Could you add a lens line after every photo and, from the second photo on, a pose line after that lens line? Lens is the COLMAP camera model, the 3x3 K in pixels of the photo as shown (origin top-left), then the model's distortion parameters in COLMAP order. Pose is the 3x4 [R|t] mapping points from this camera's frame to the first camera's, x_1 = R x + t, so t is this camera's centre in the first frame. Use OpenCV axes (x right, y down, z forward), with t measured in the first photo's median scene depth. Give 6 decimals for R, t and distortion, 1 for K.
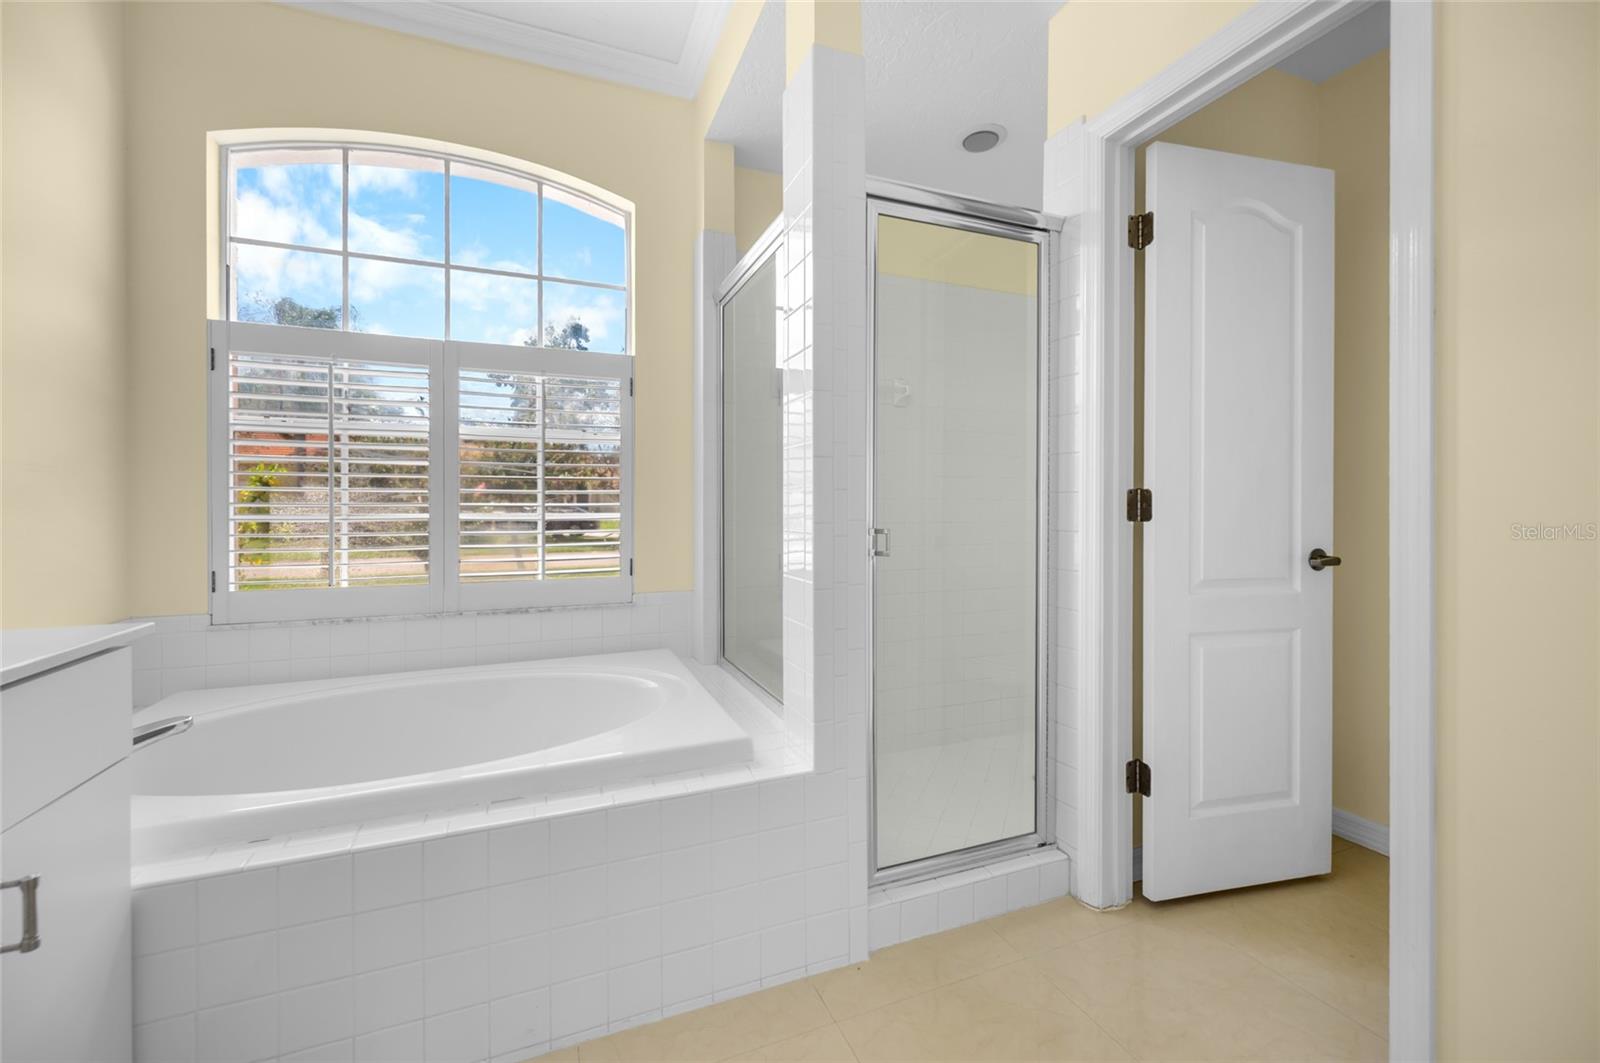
lens RADIAL K [[650.2, 0, 796.4], [0, 650.2, 505.7], [0, 0, 1]] dist [-0.000674, -0.000151]
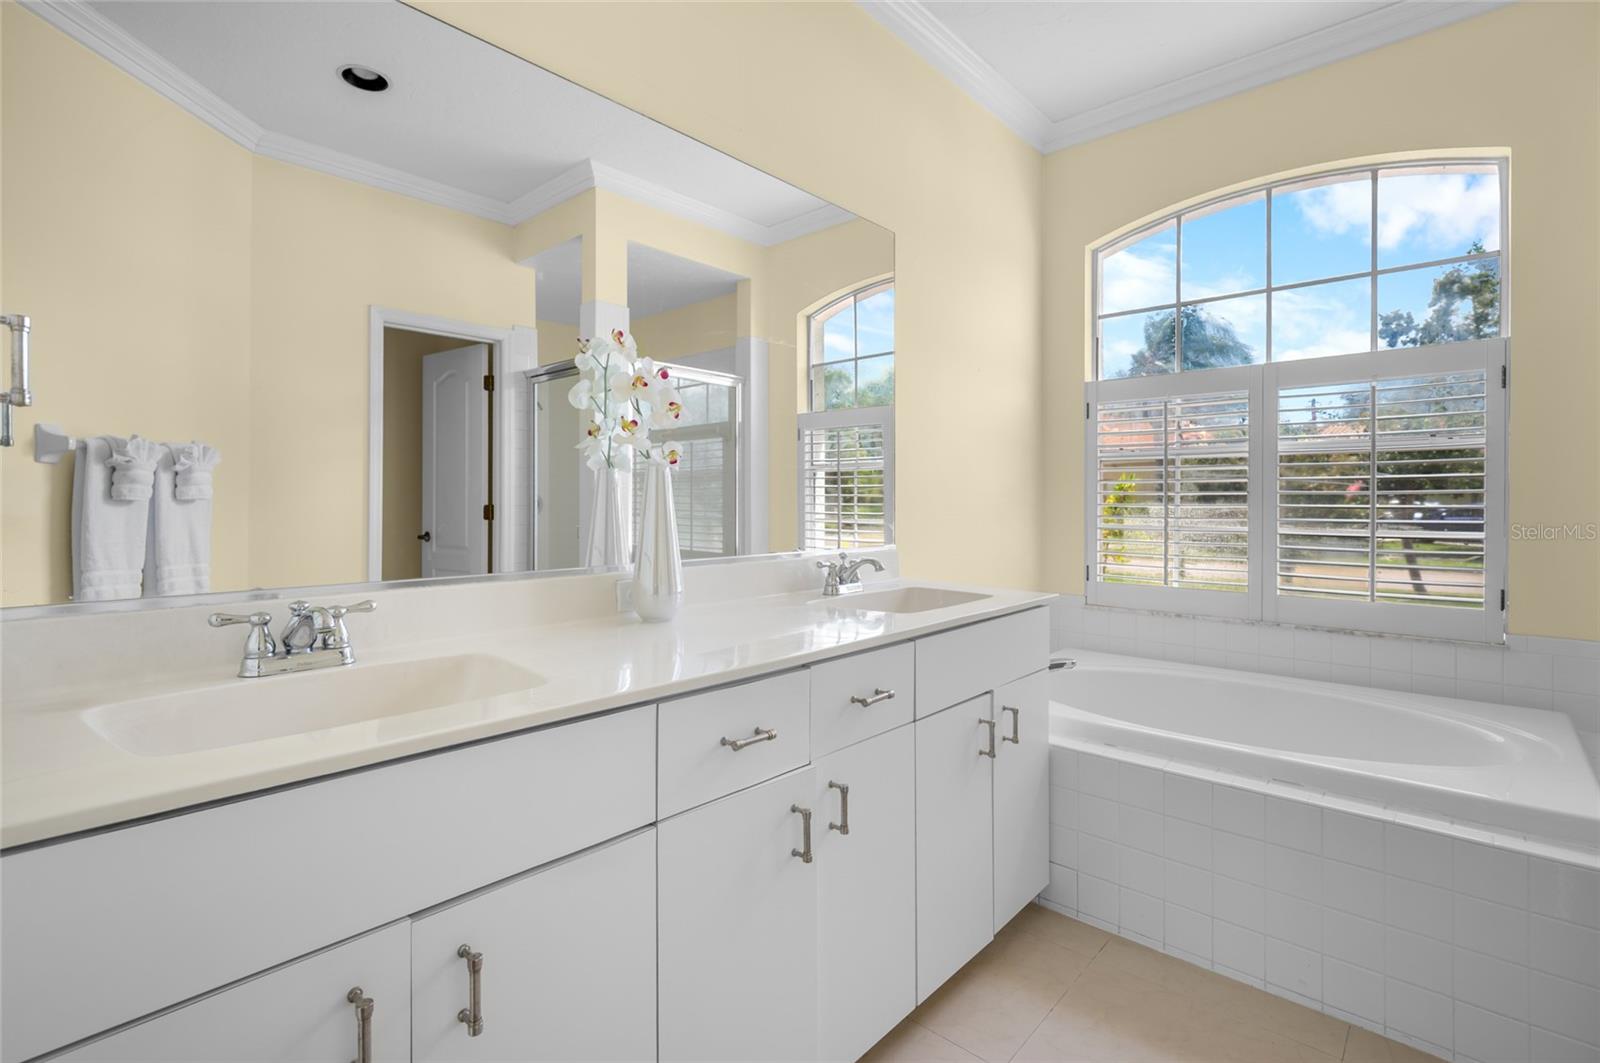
lens RADIAL K [[738.1, 0, 795.3], [0, 738.1, 500.7], [0, 0, 1]] dist [0.001443, -0.000134]
pose [[0.444042, -0.001163, -0.896005, 0.201444], [-0.003142, 0.999991, -0.002855, -0.027201], [0.896000, 0.004083, 0.444035, -0.221085]]
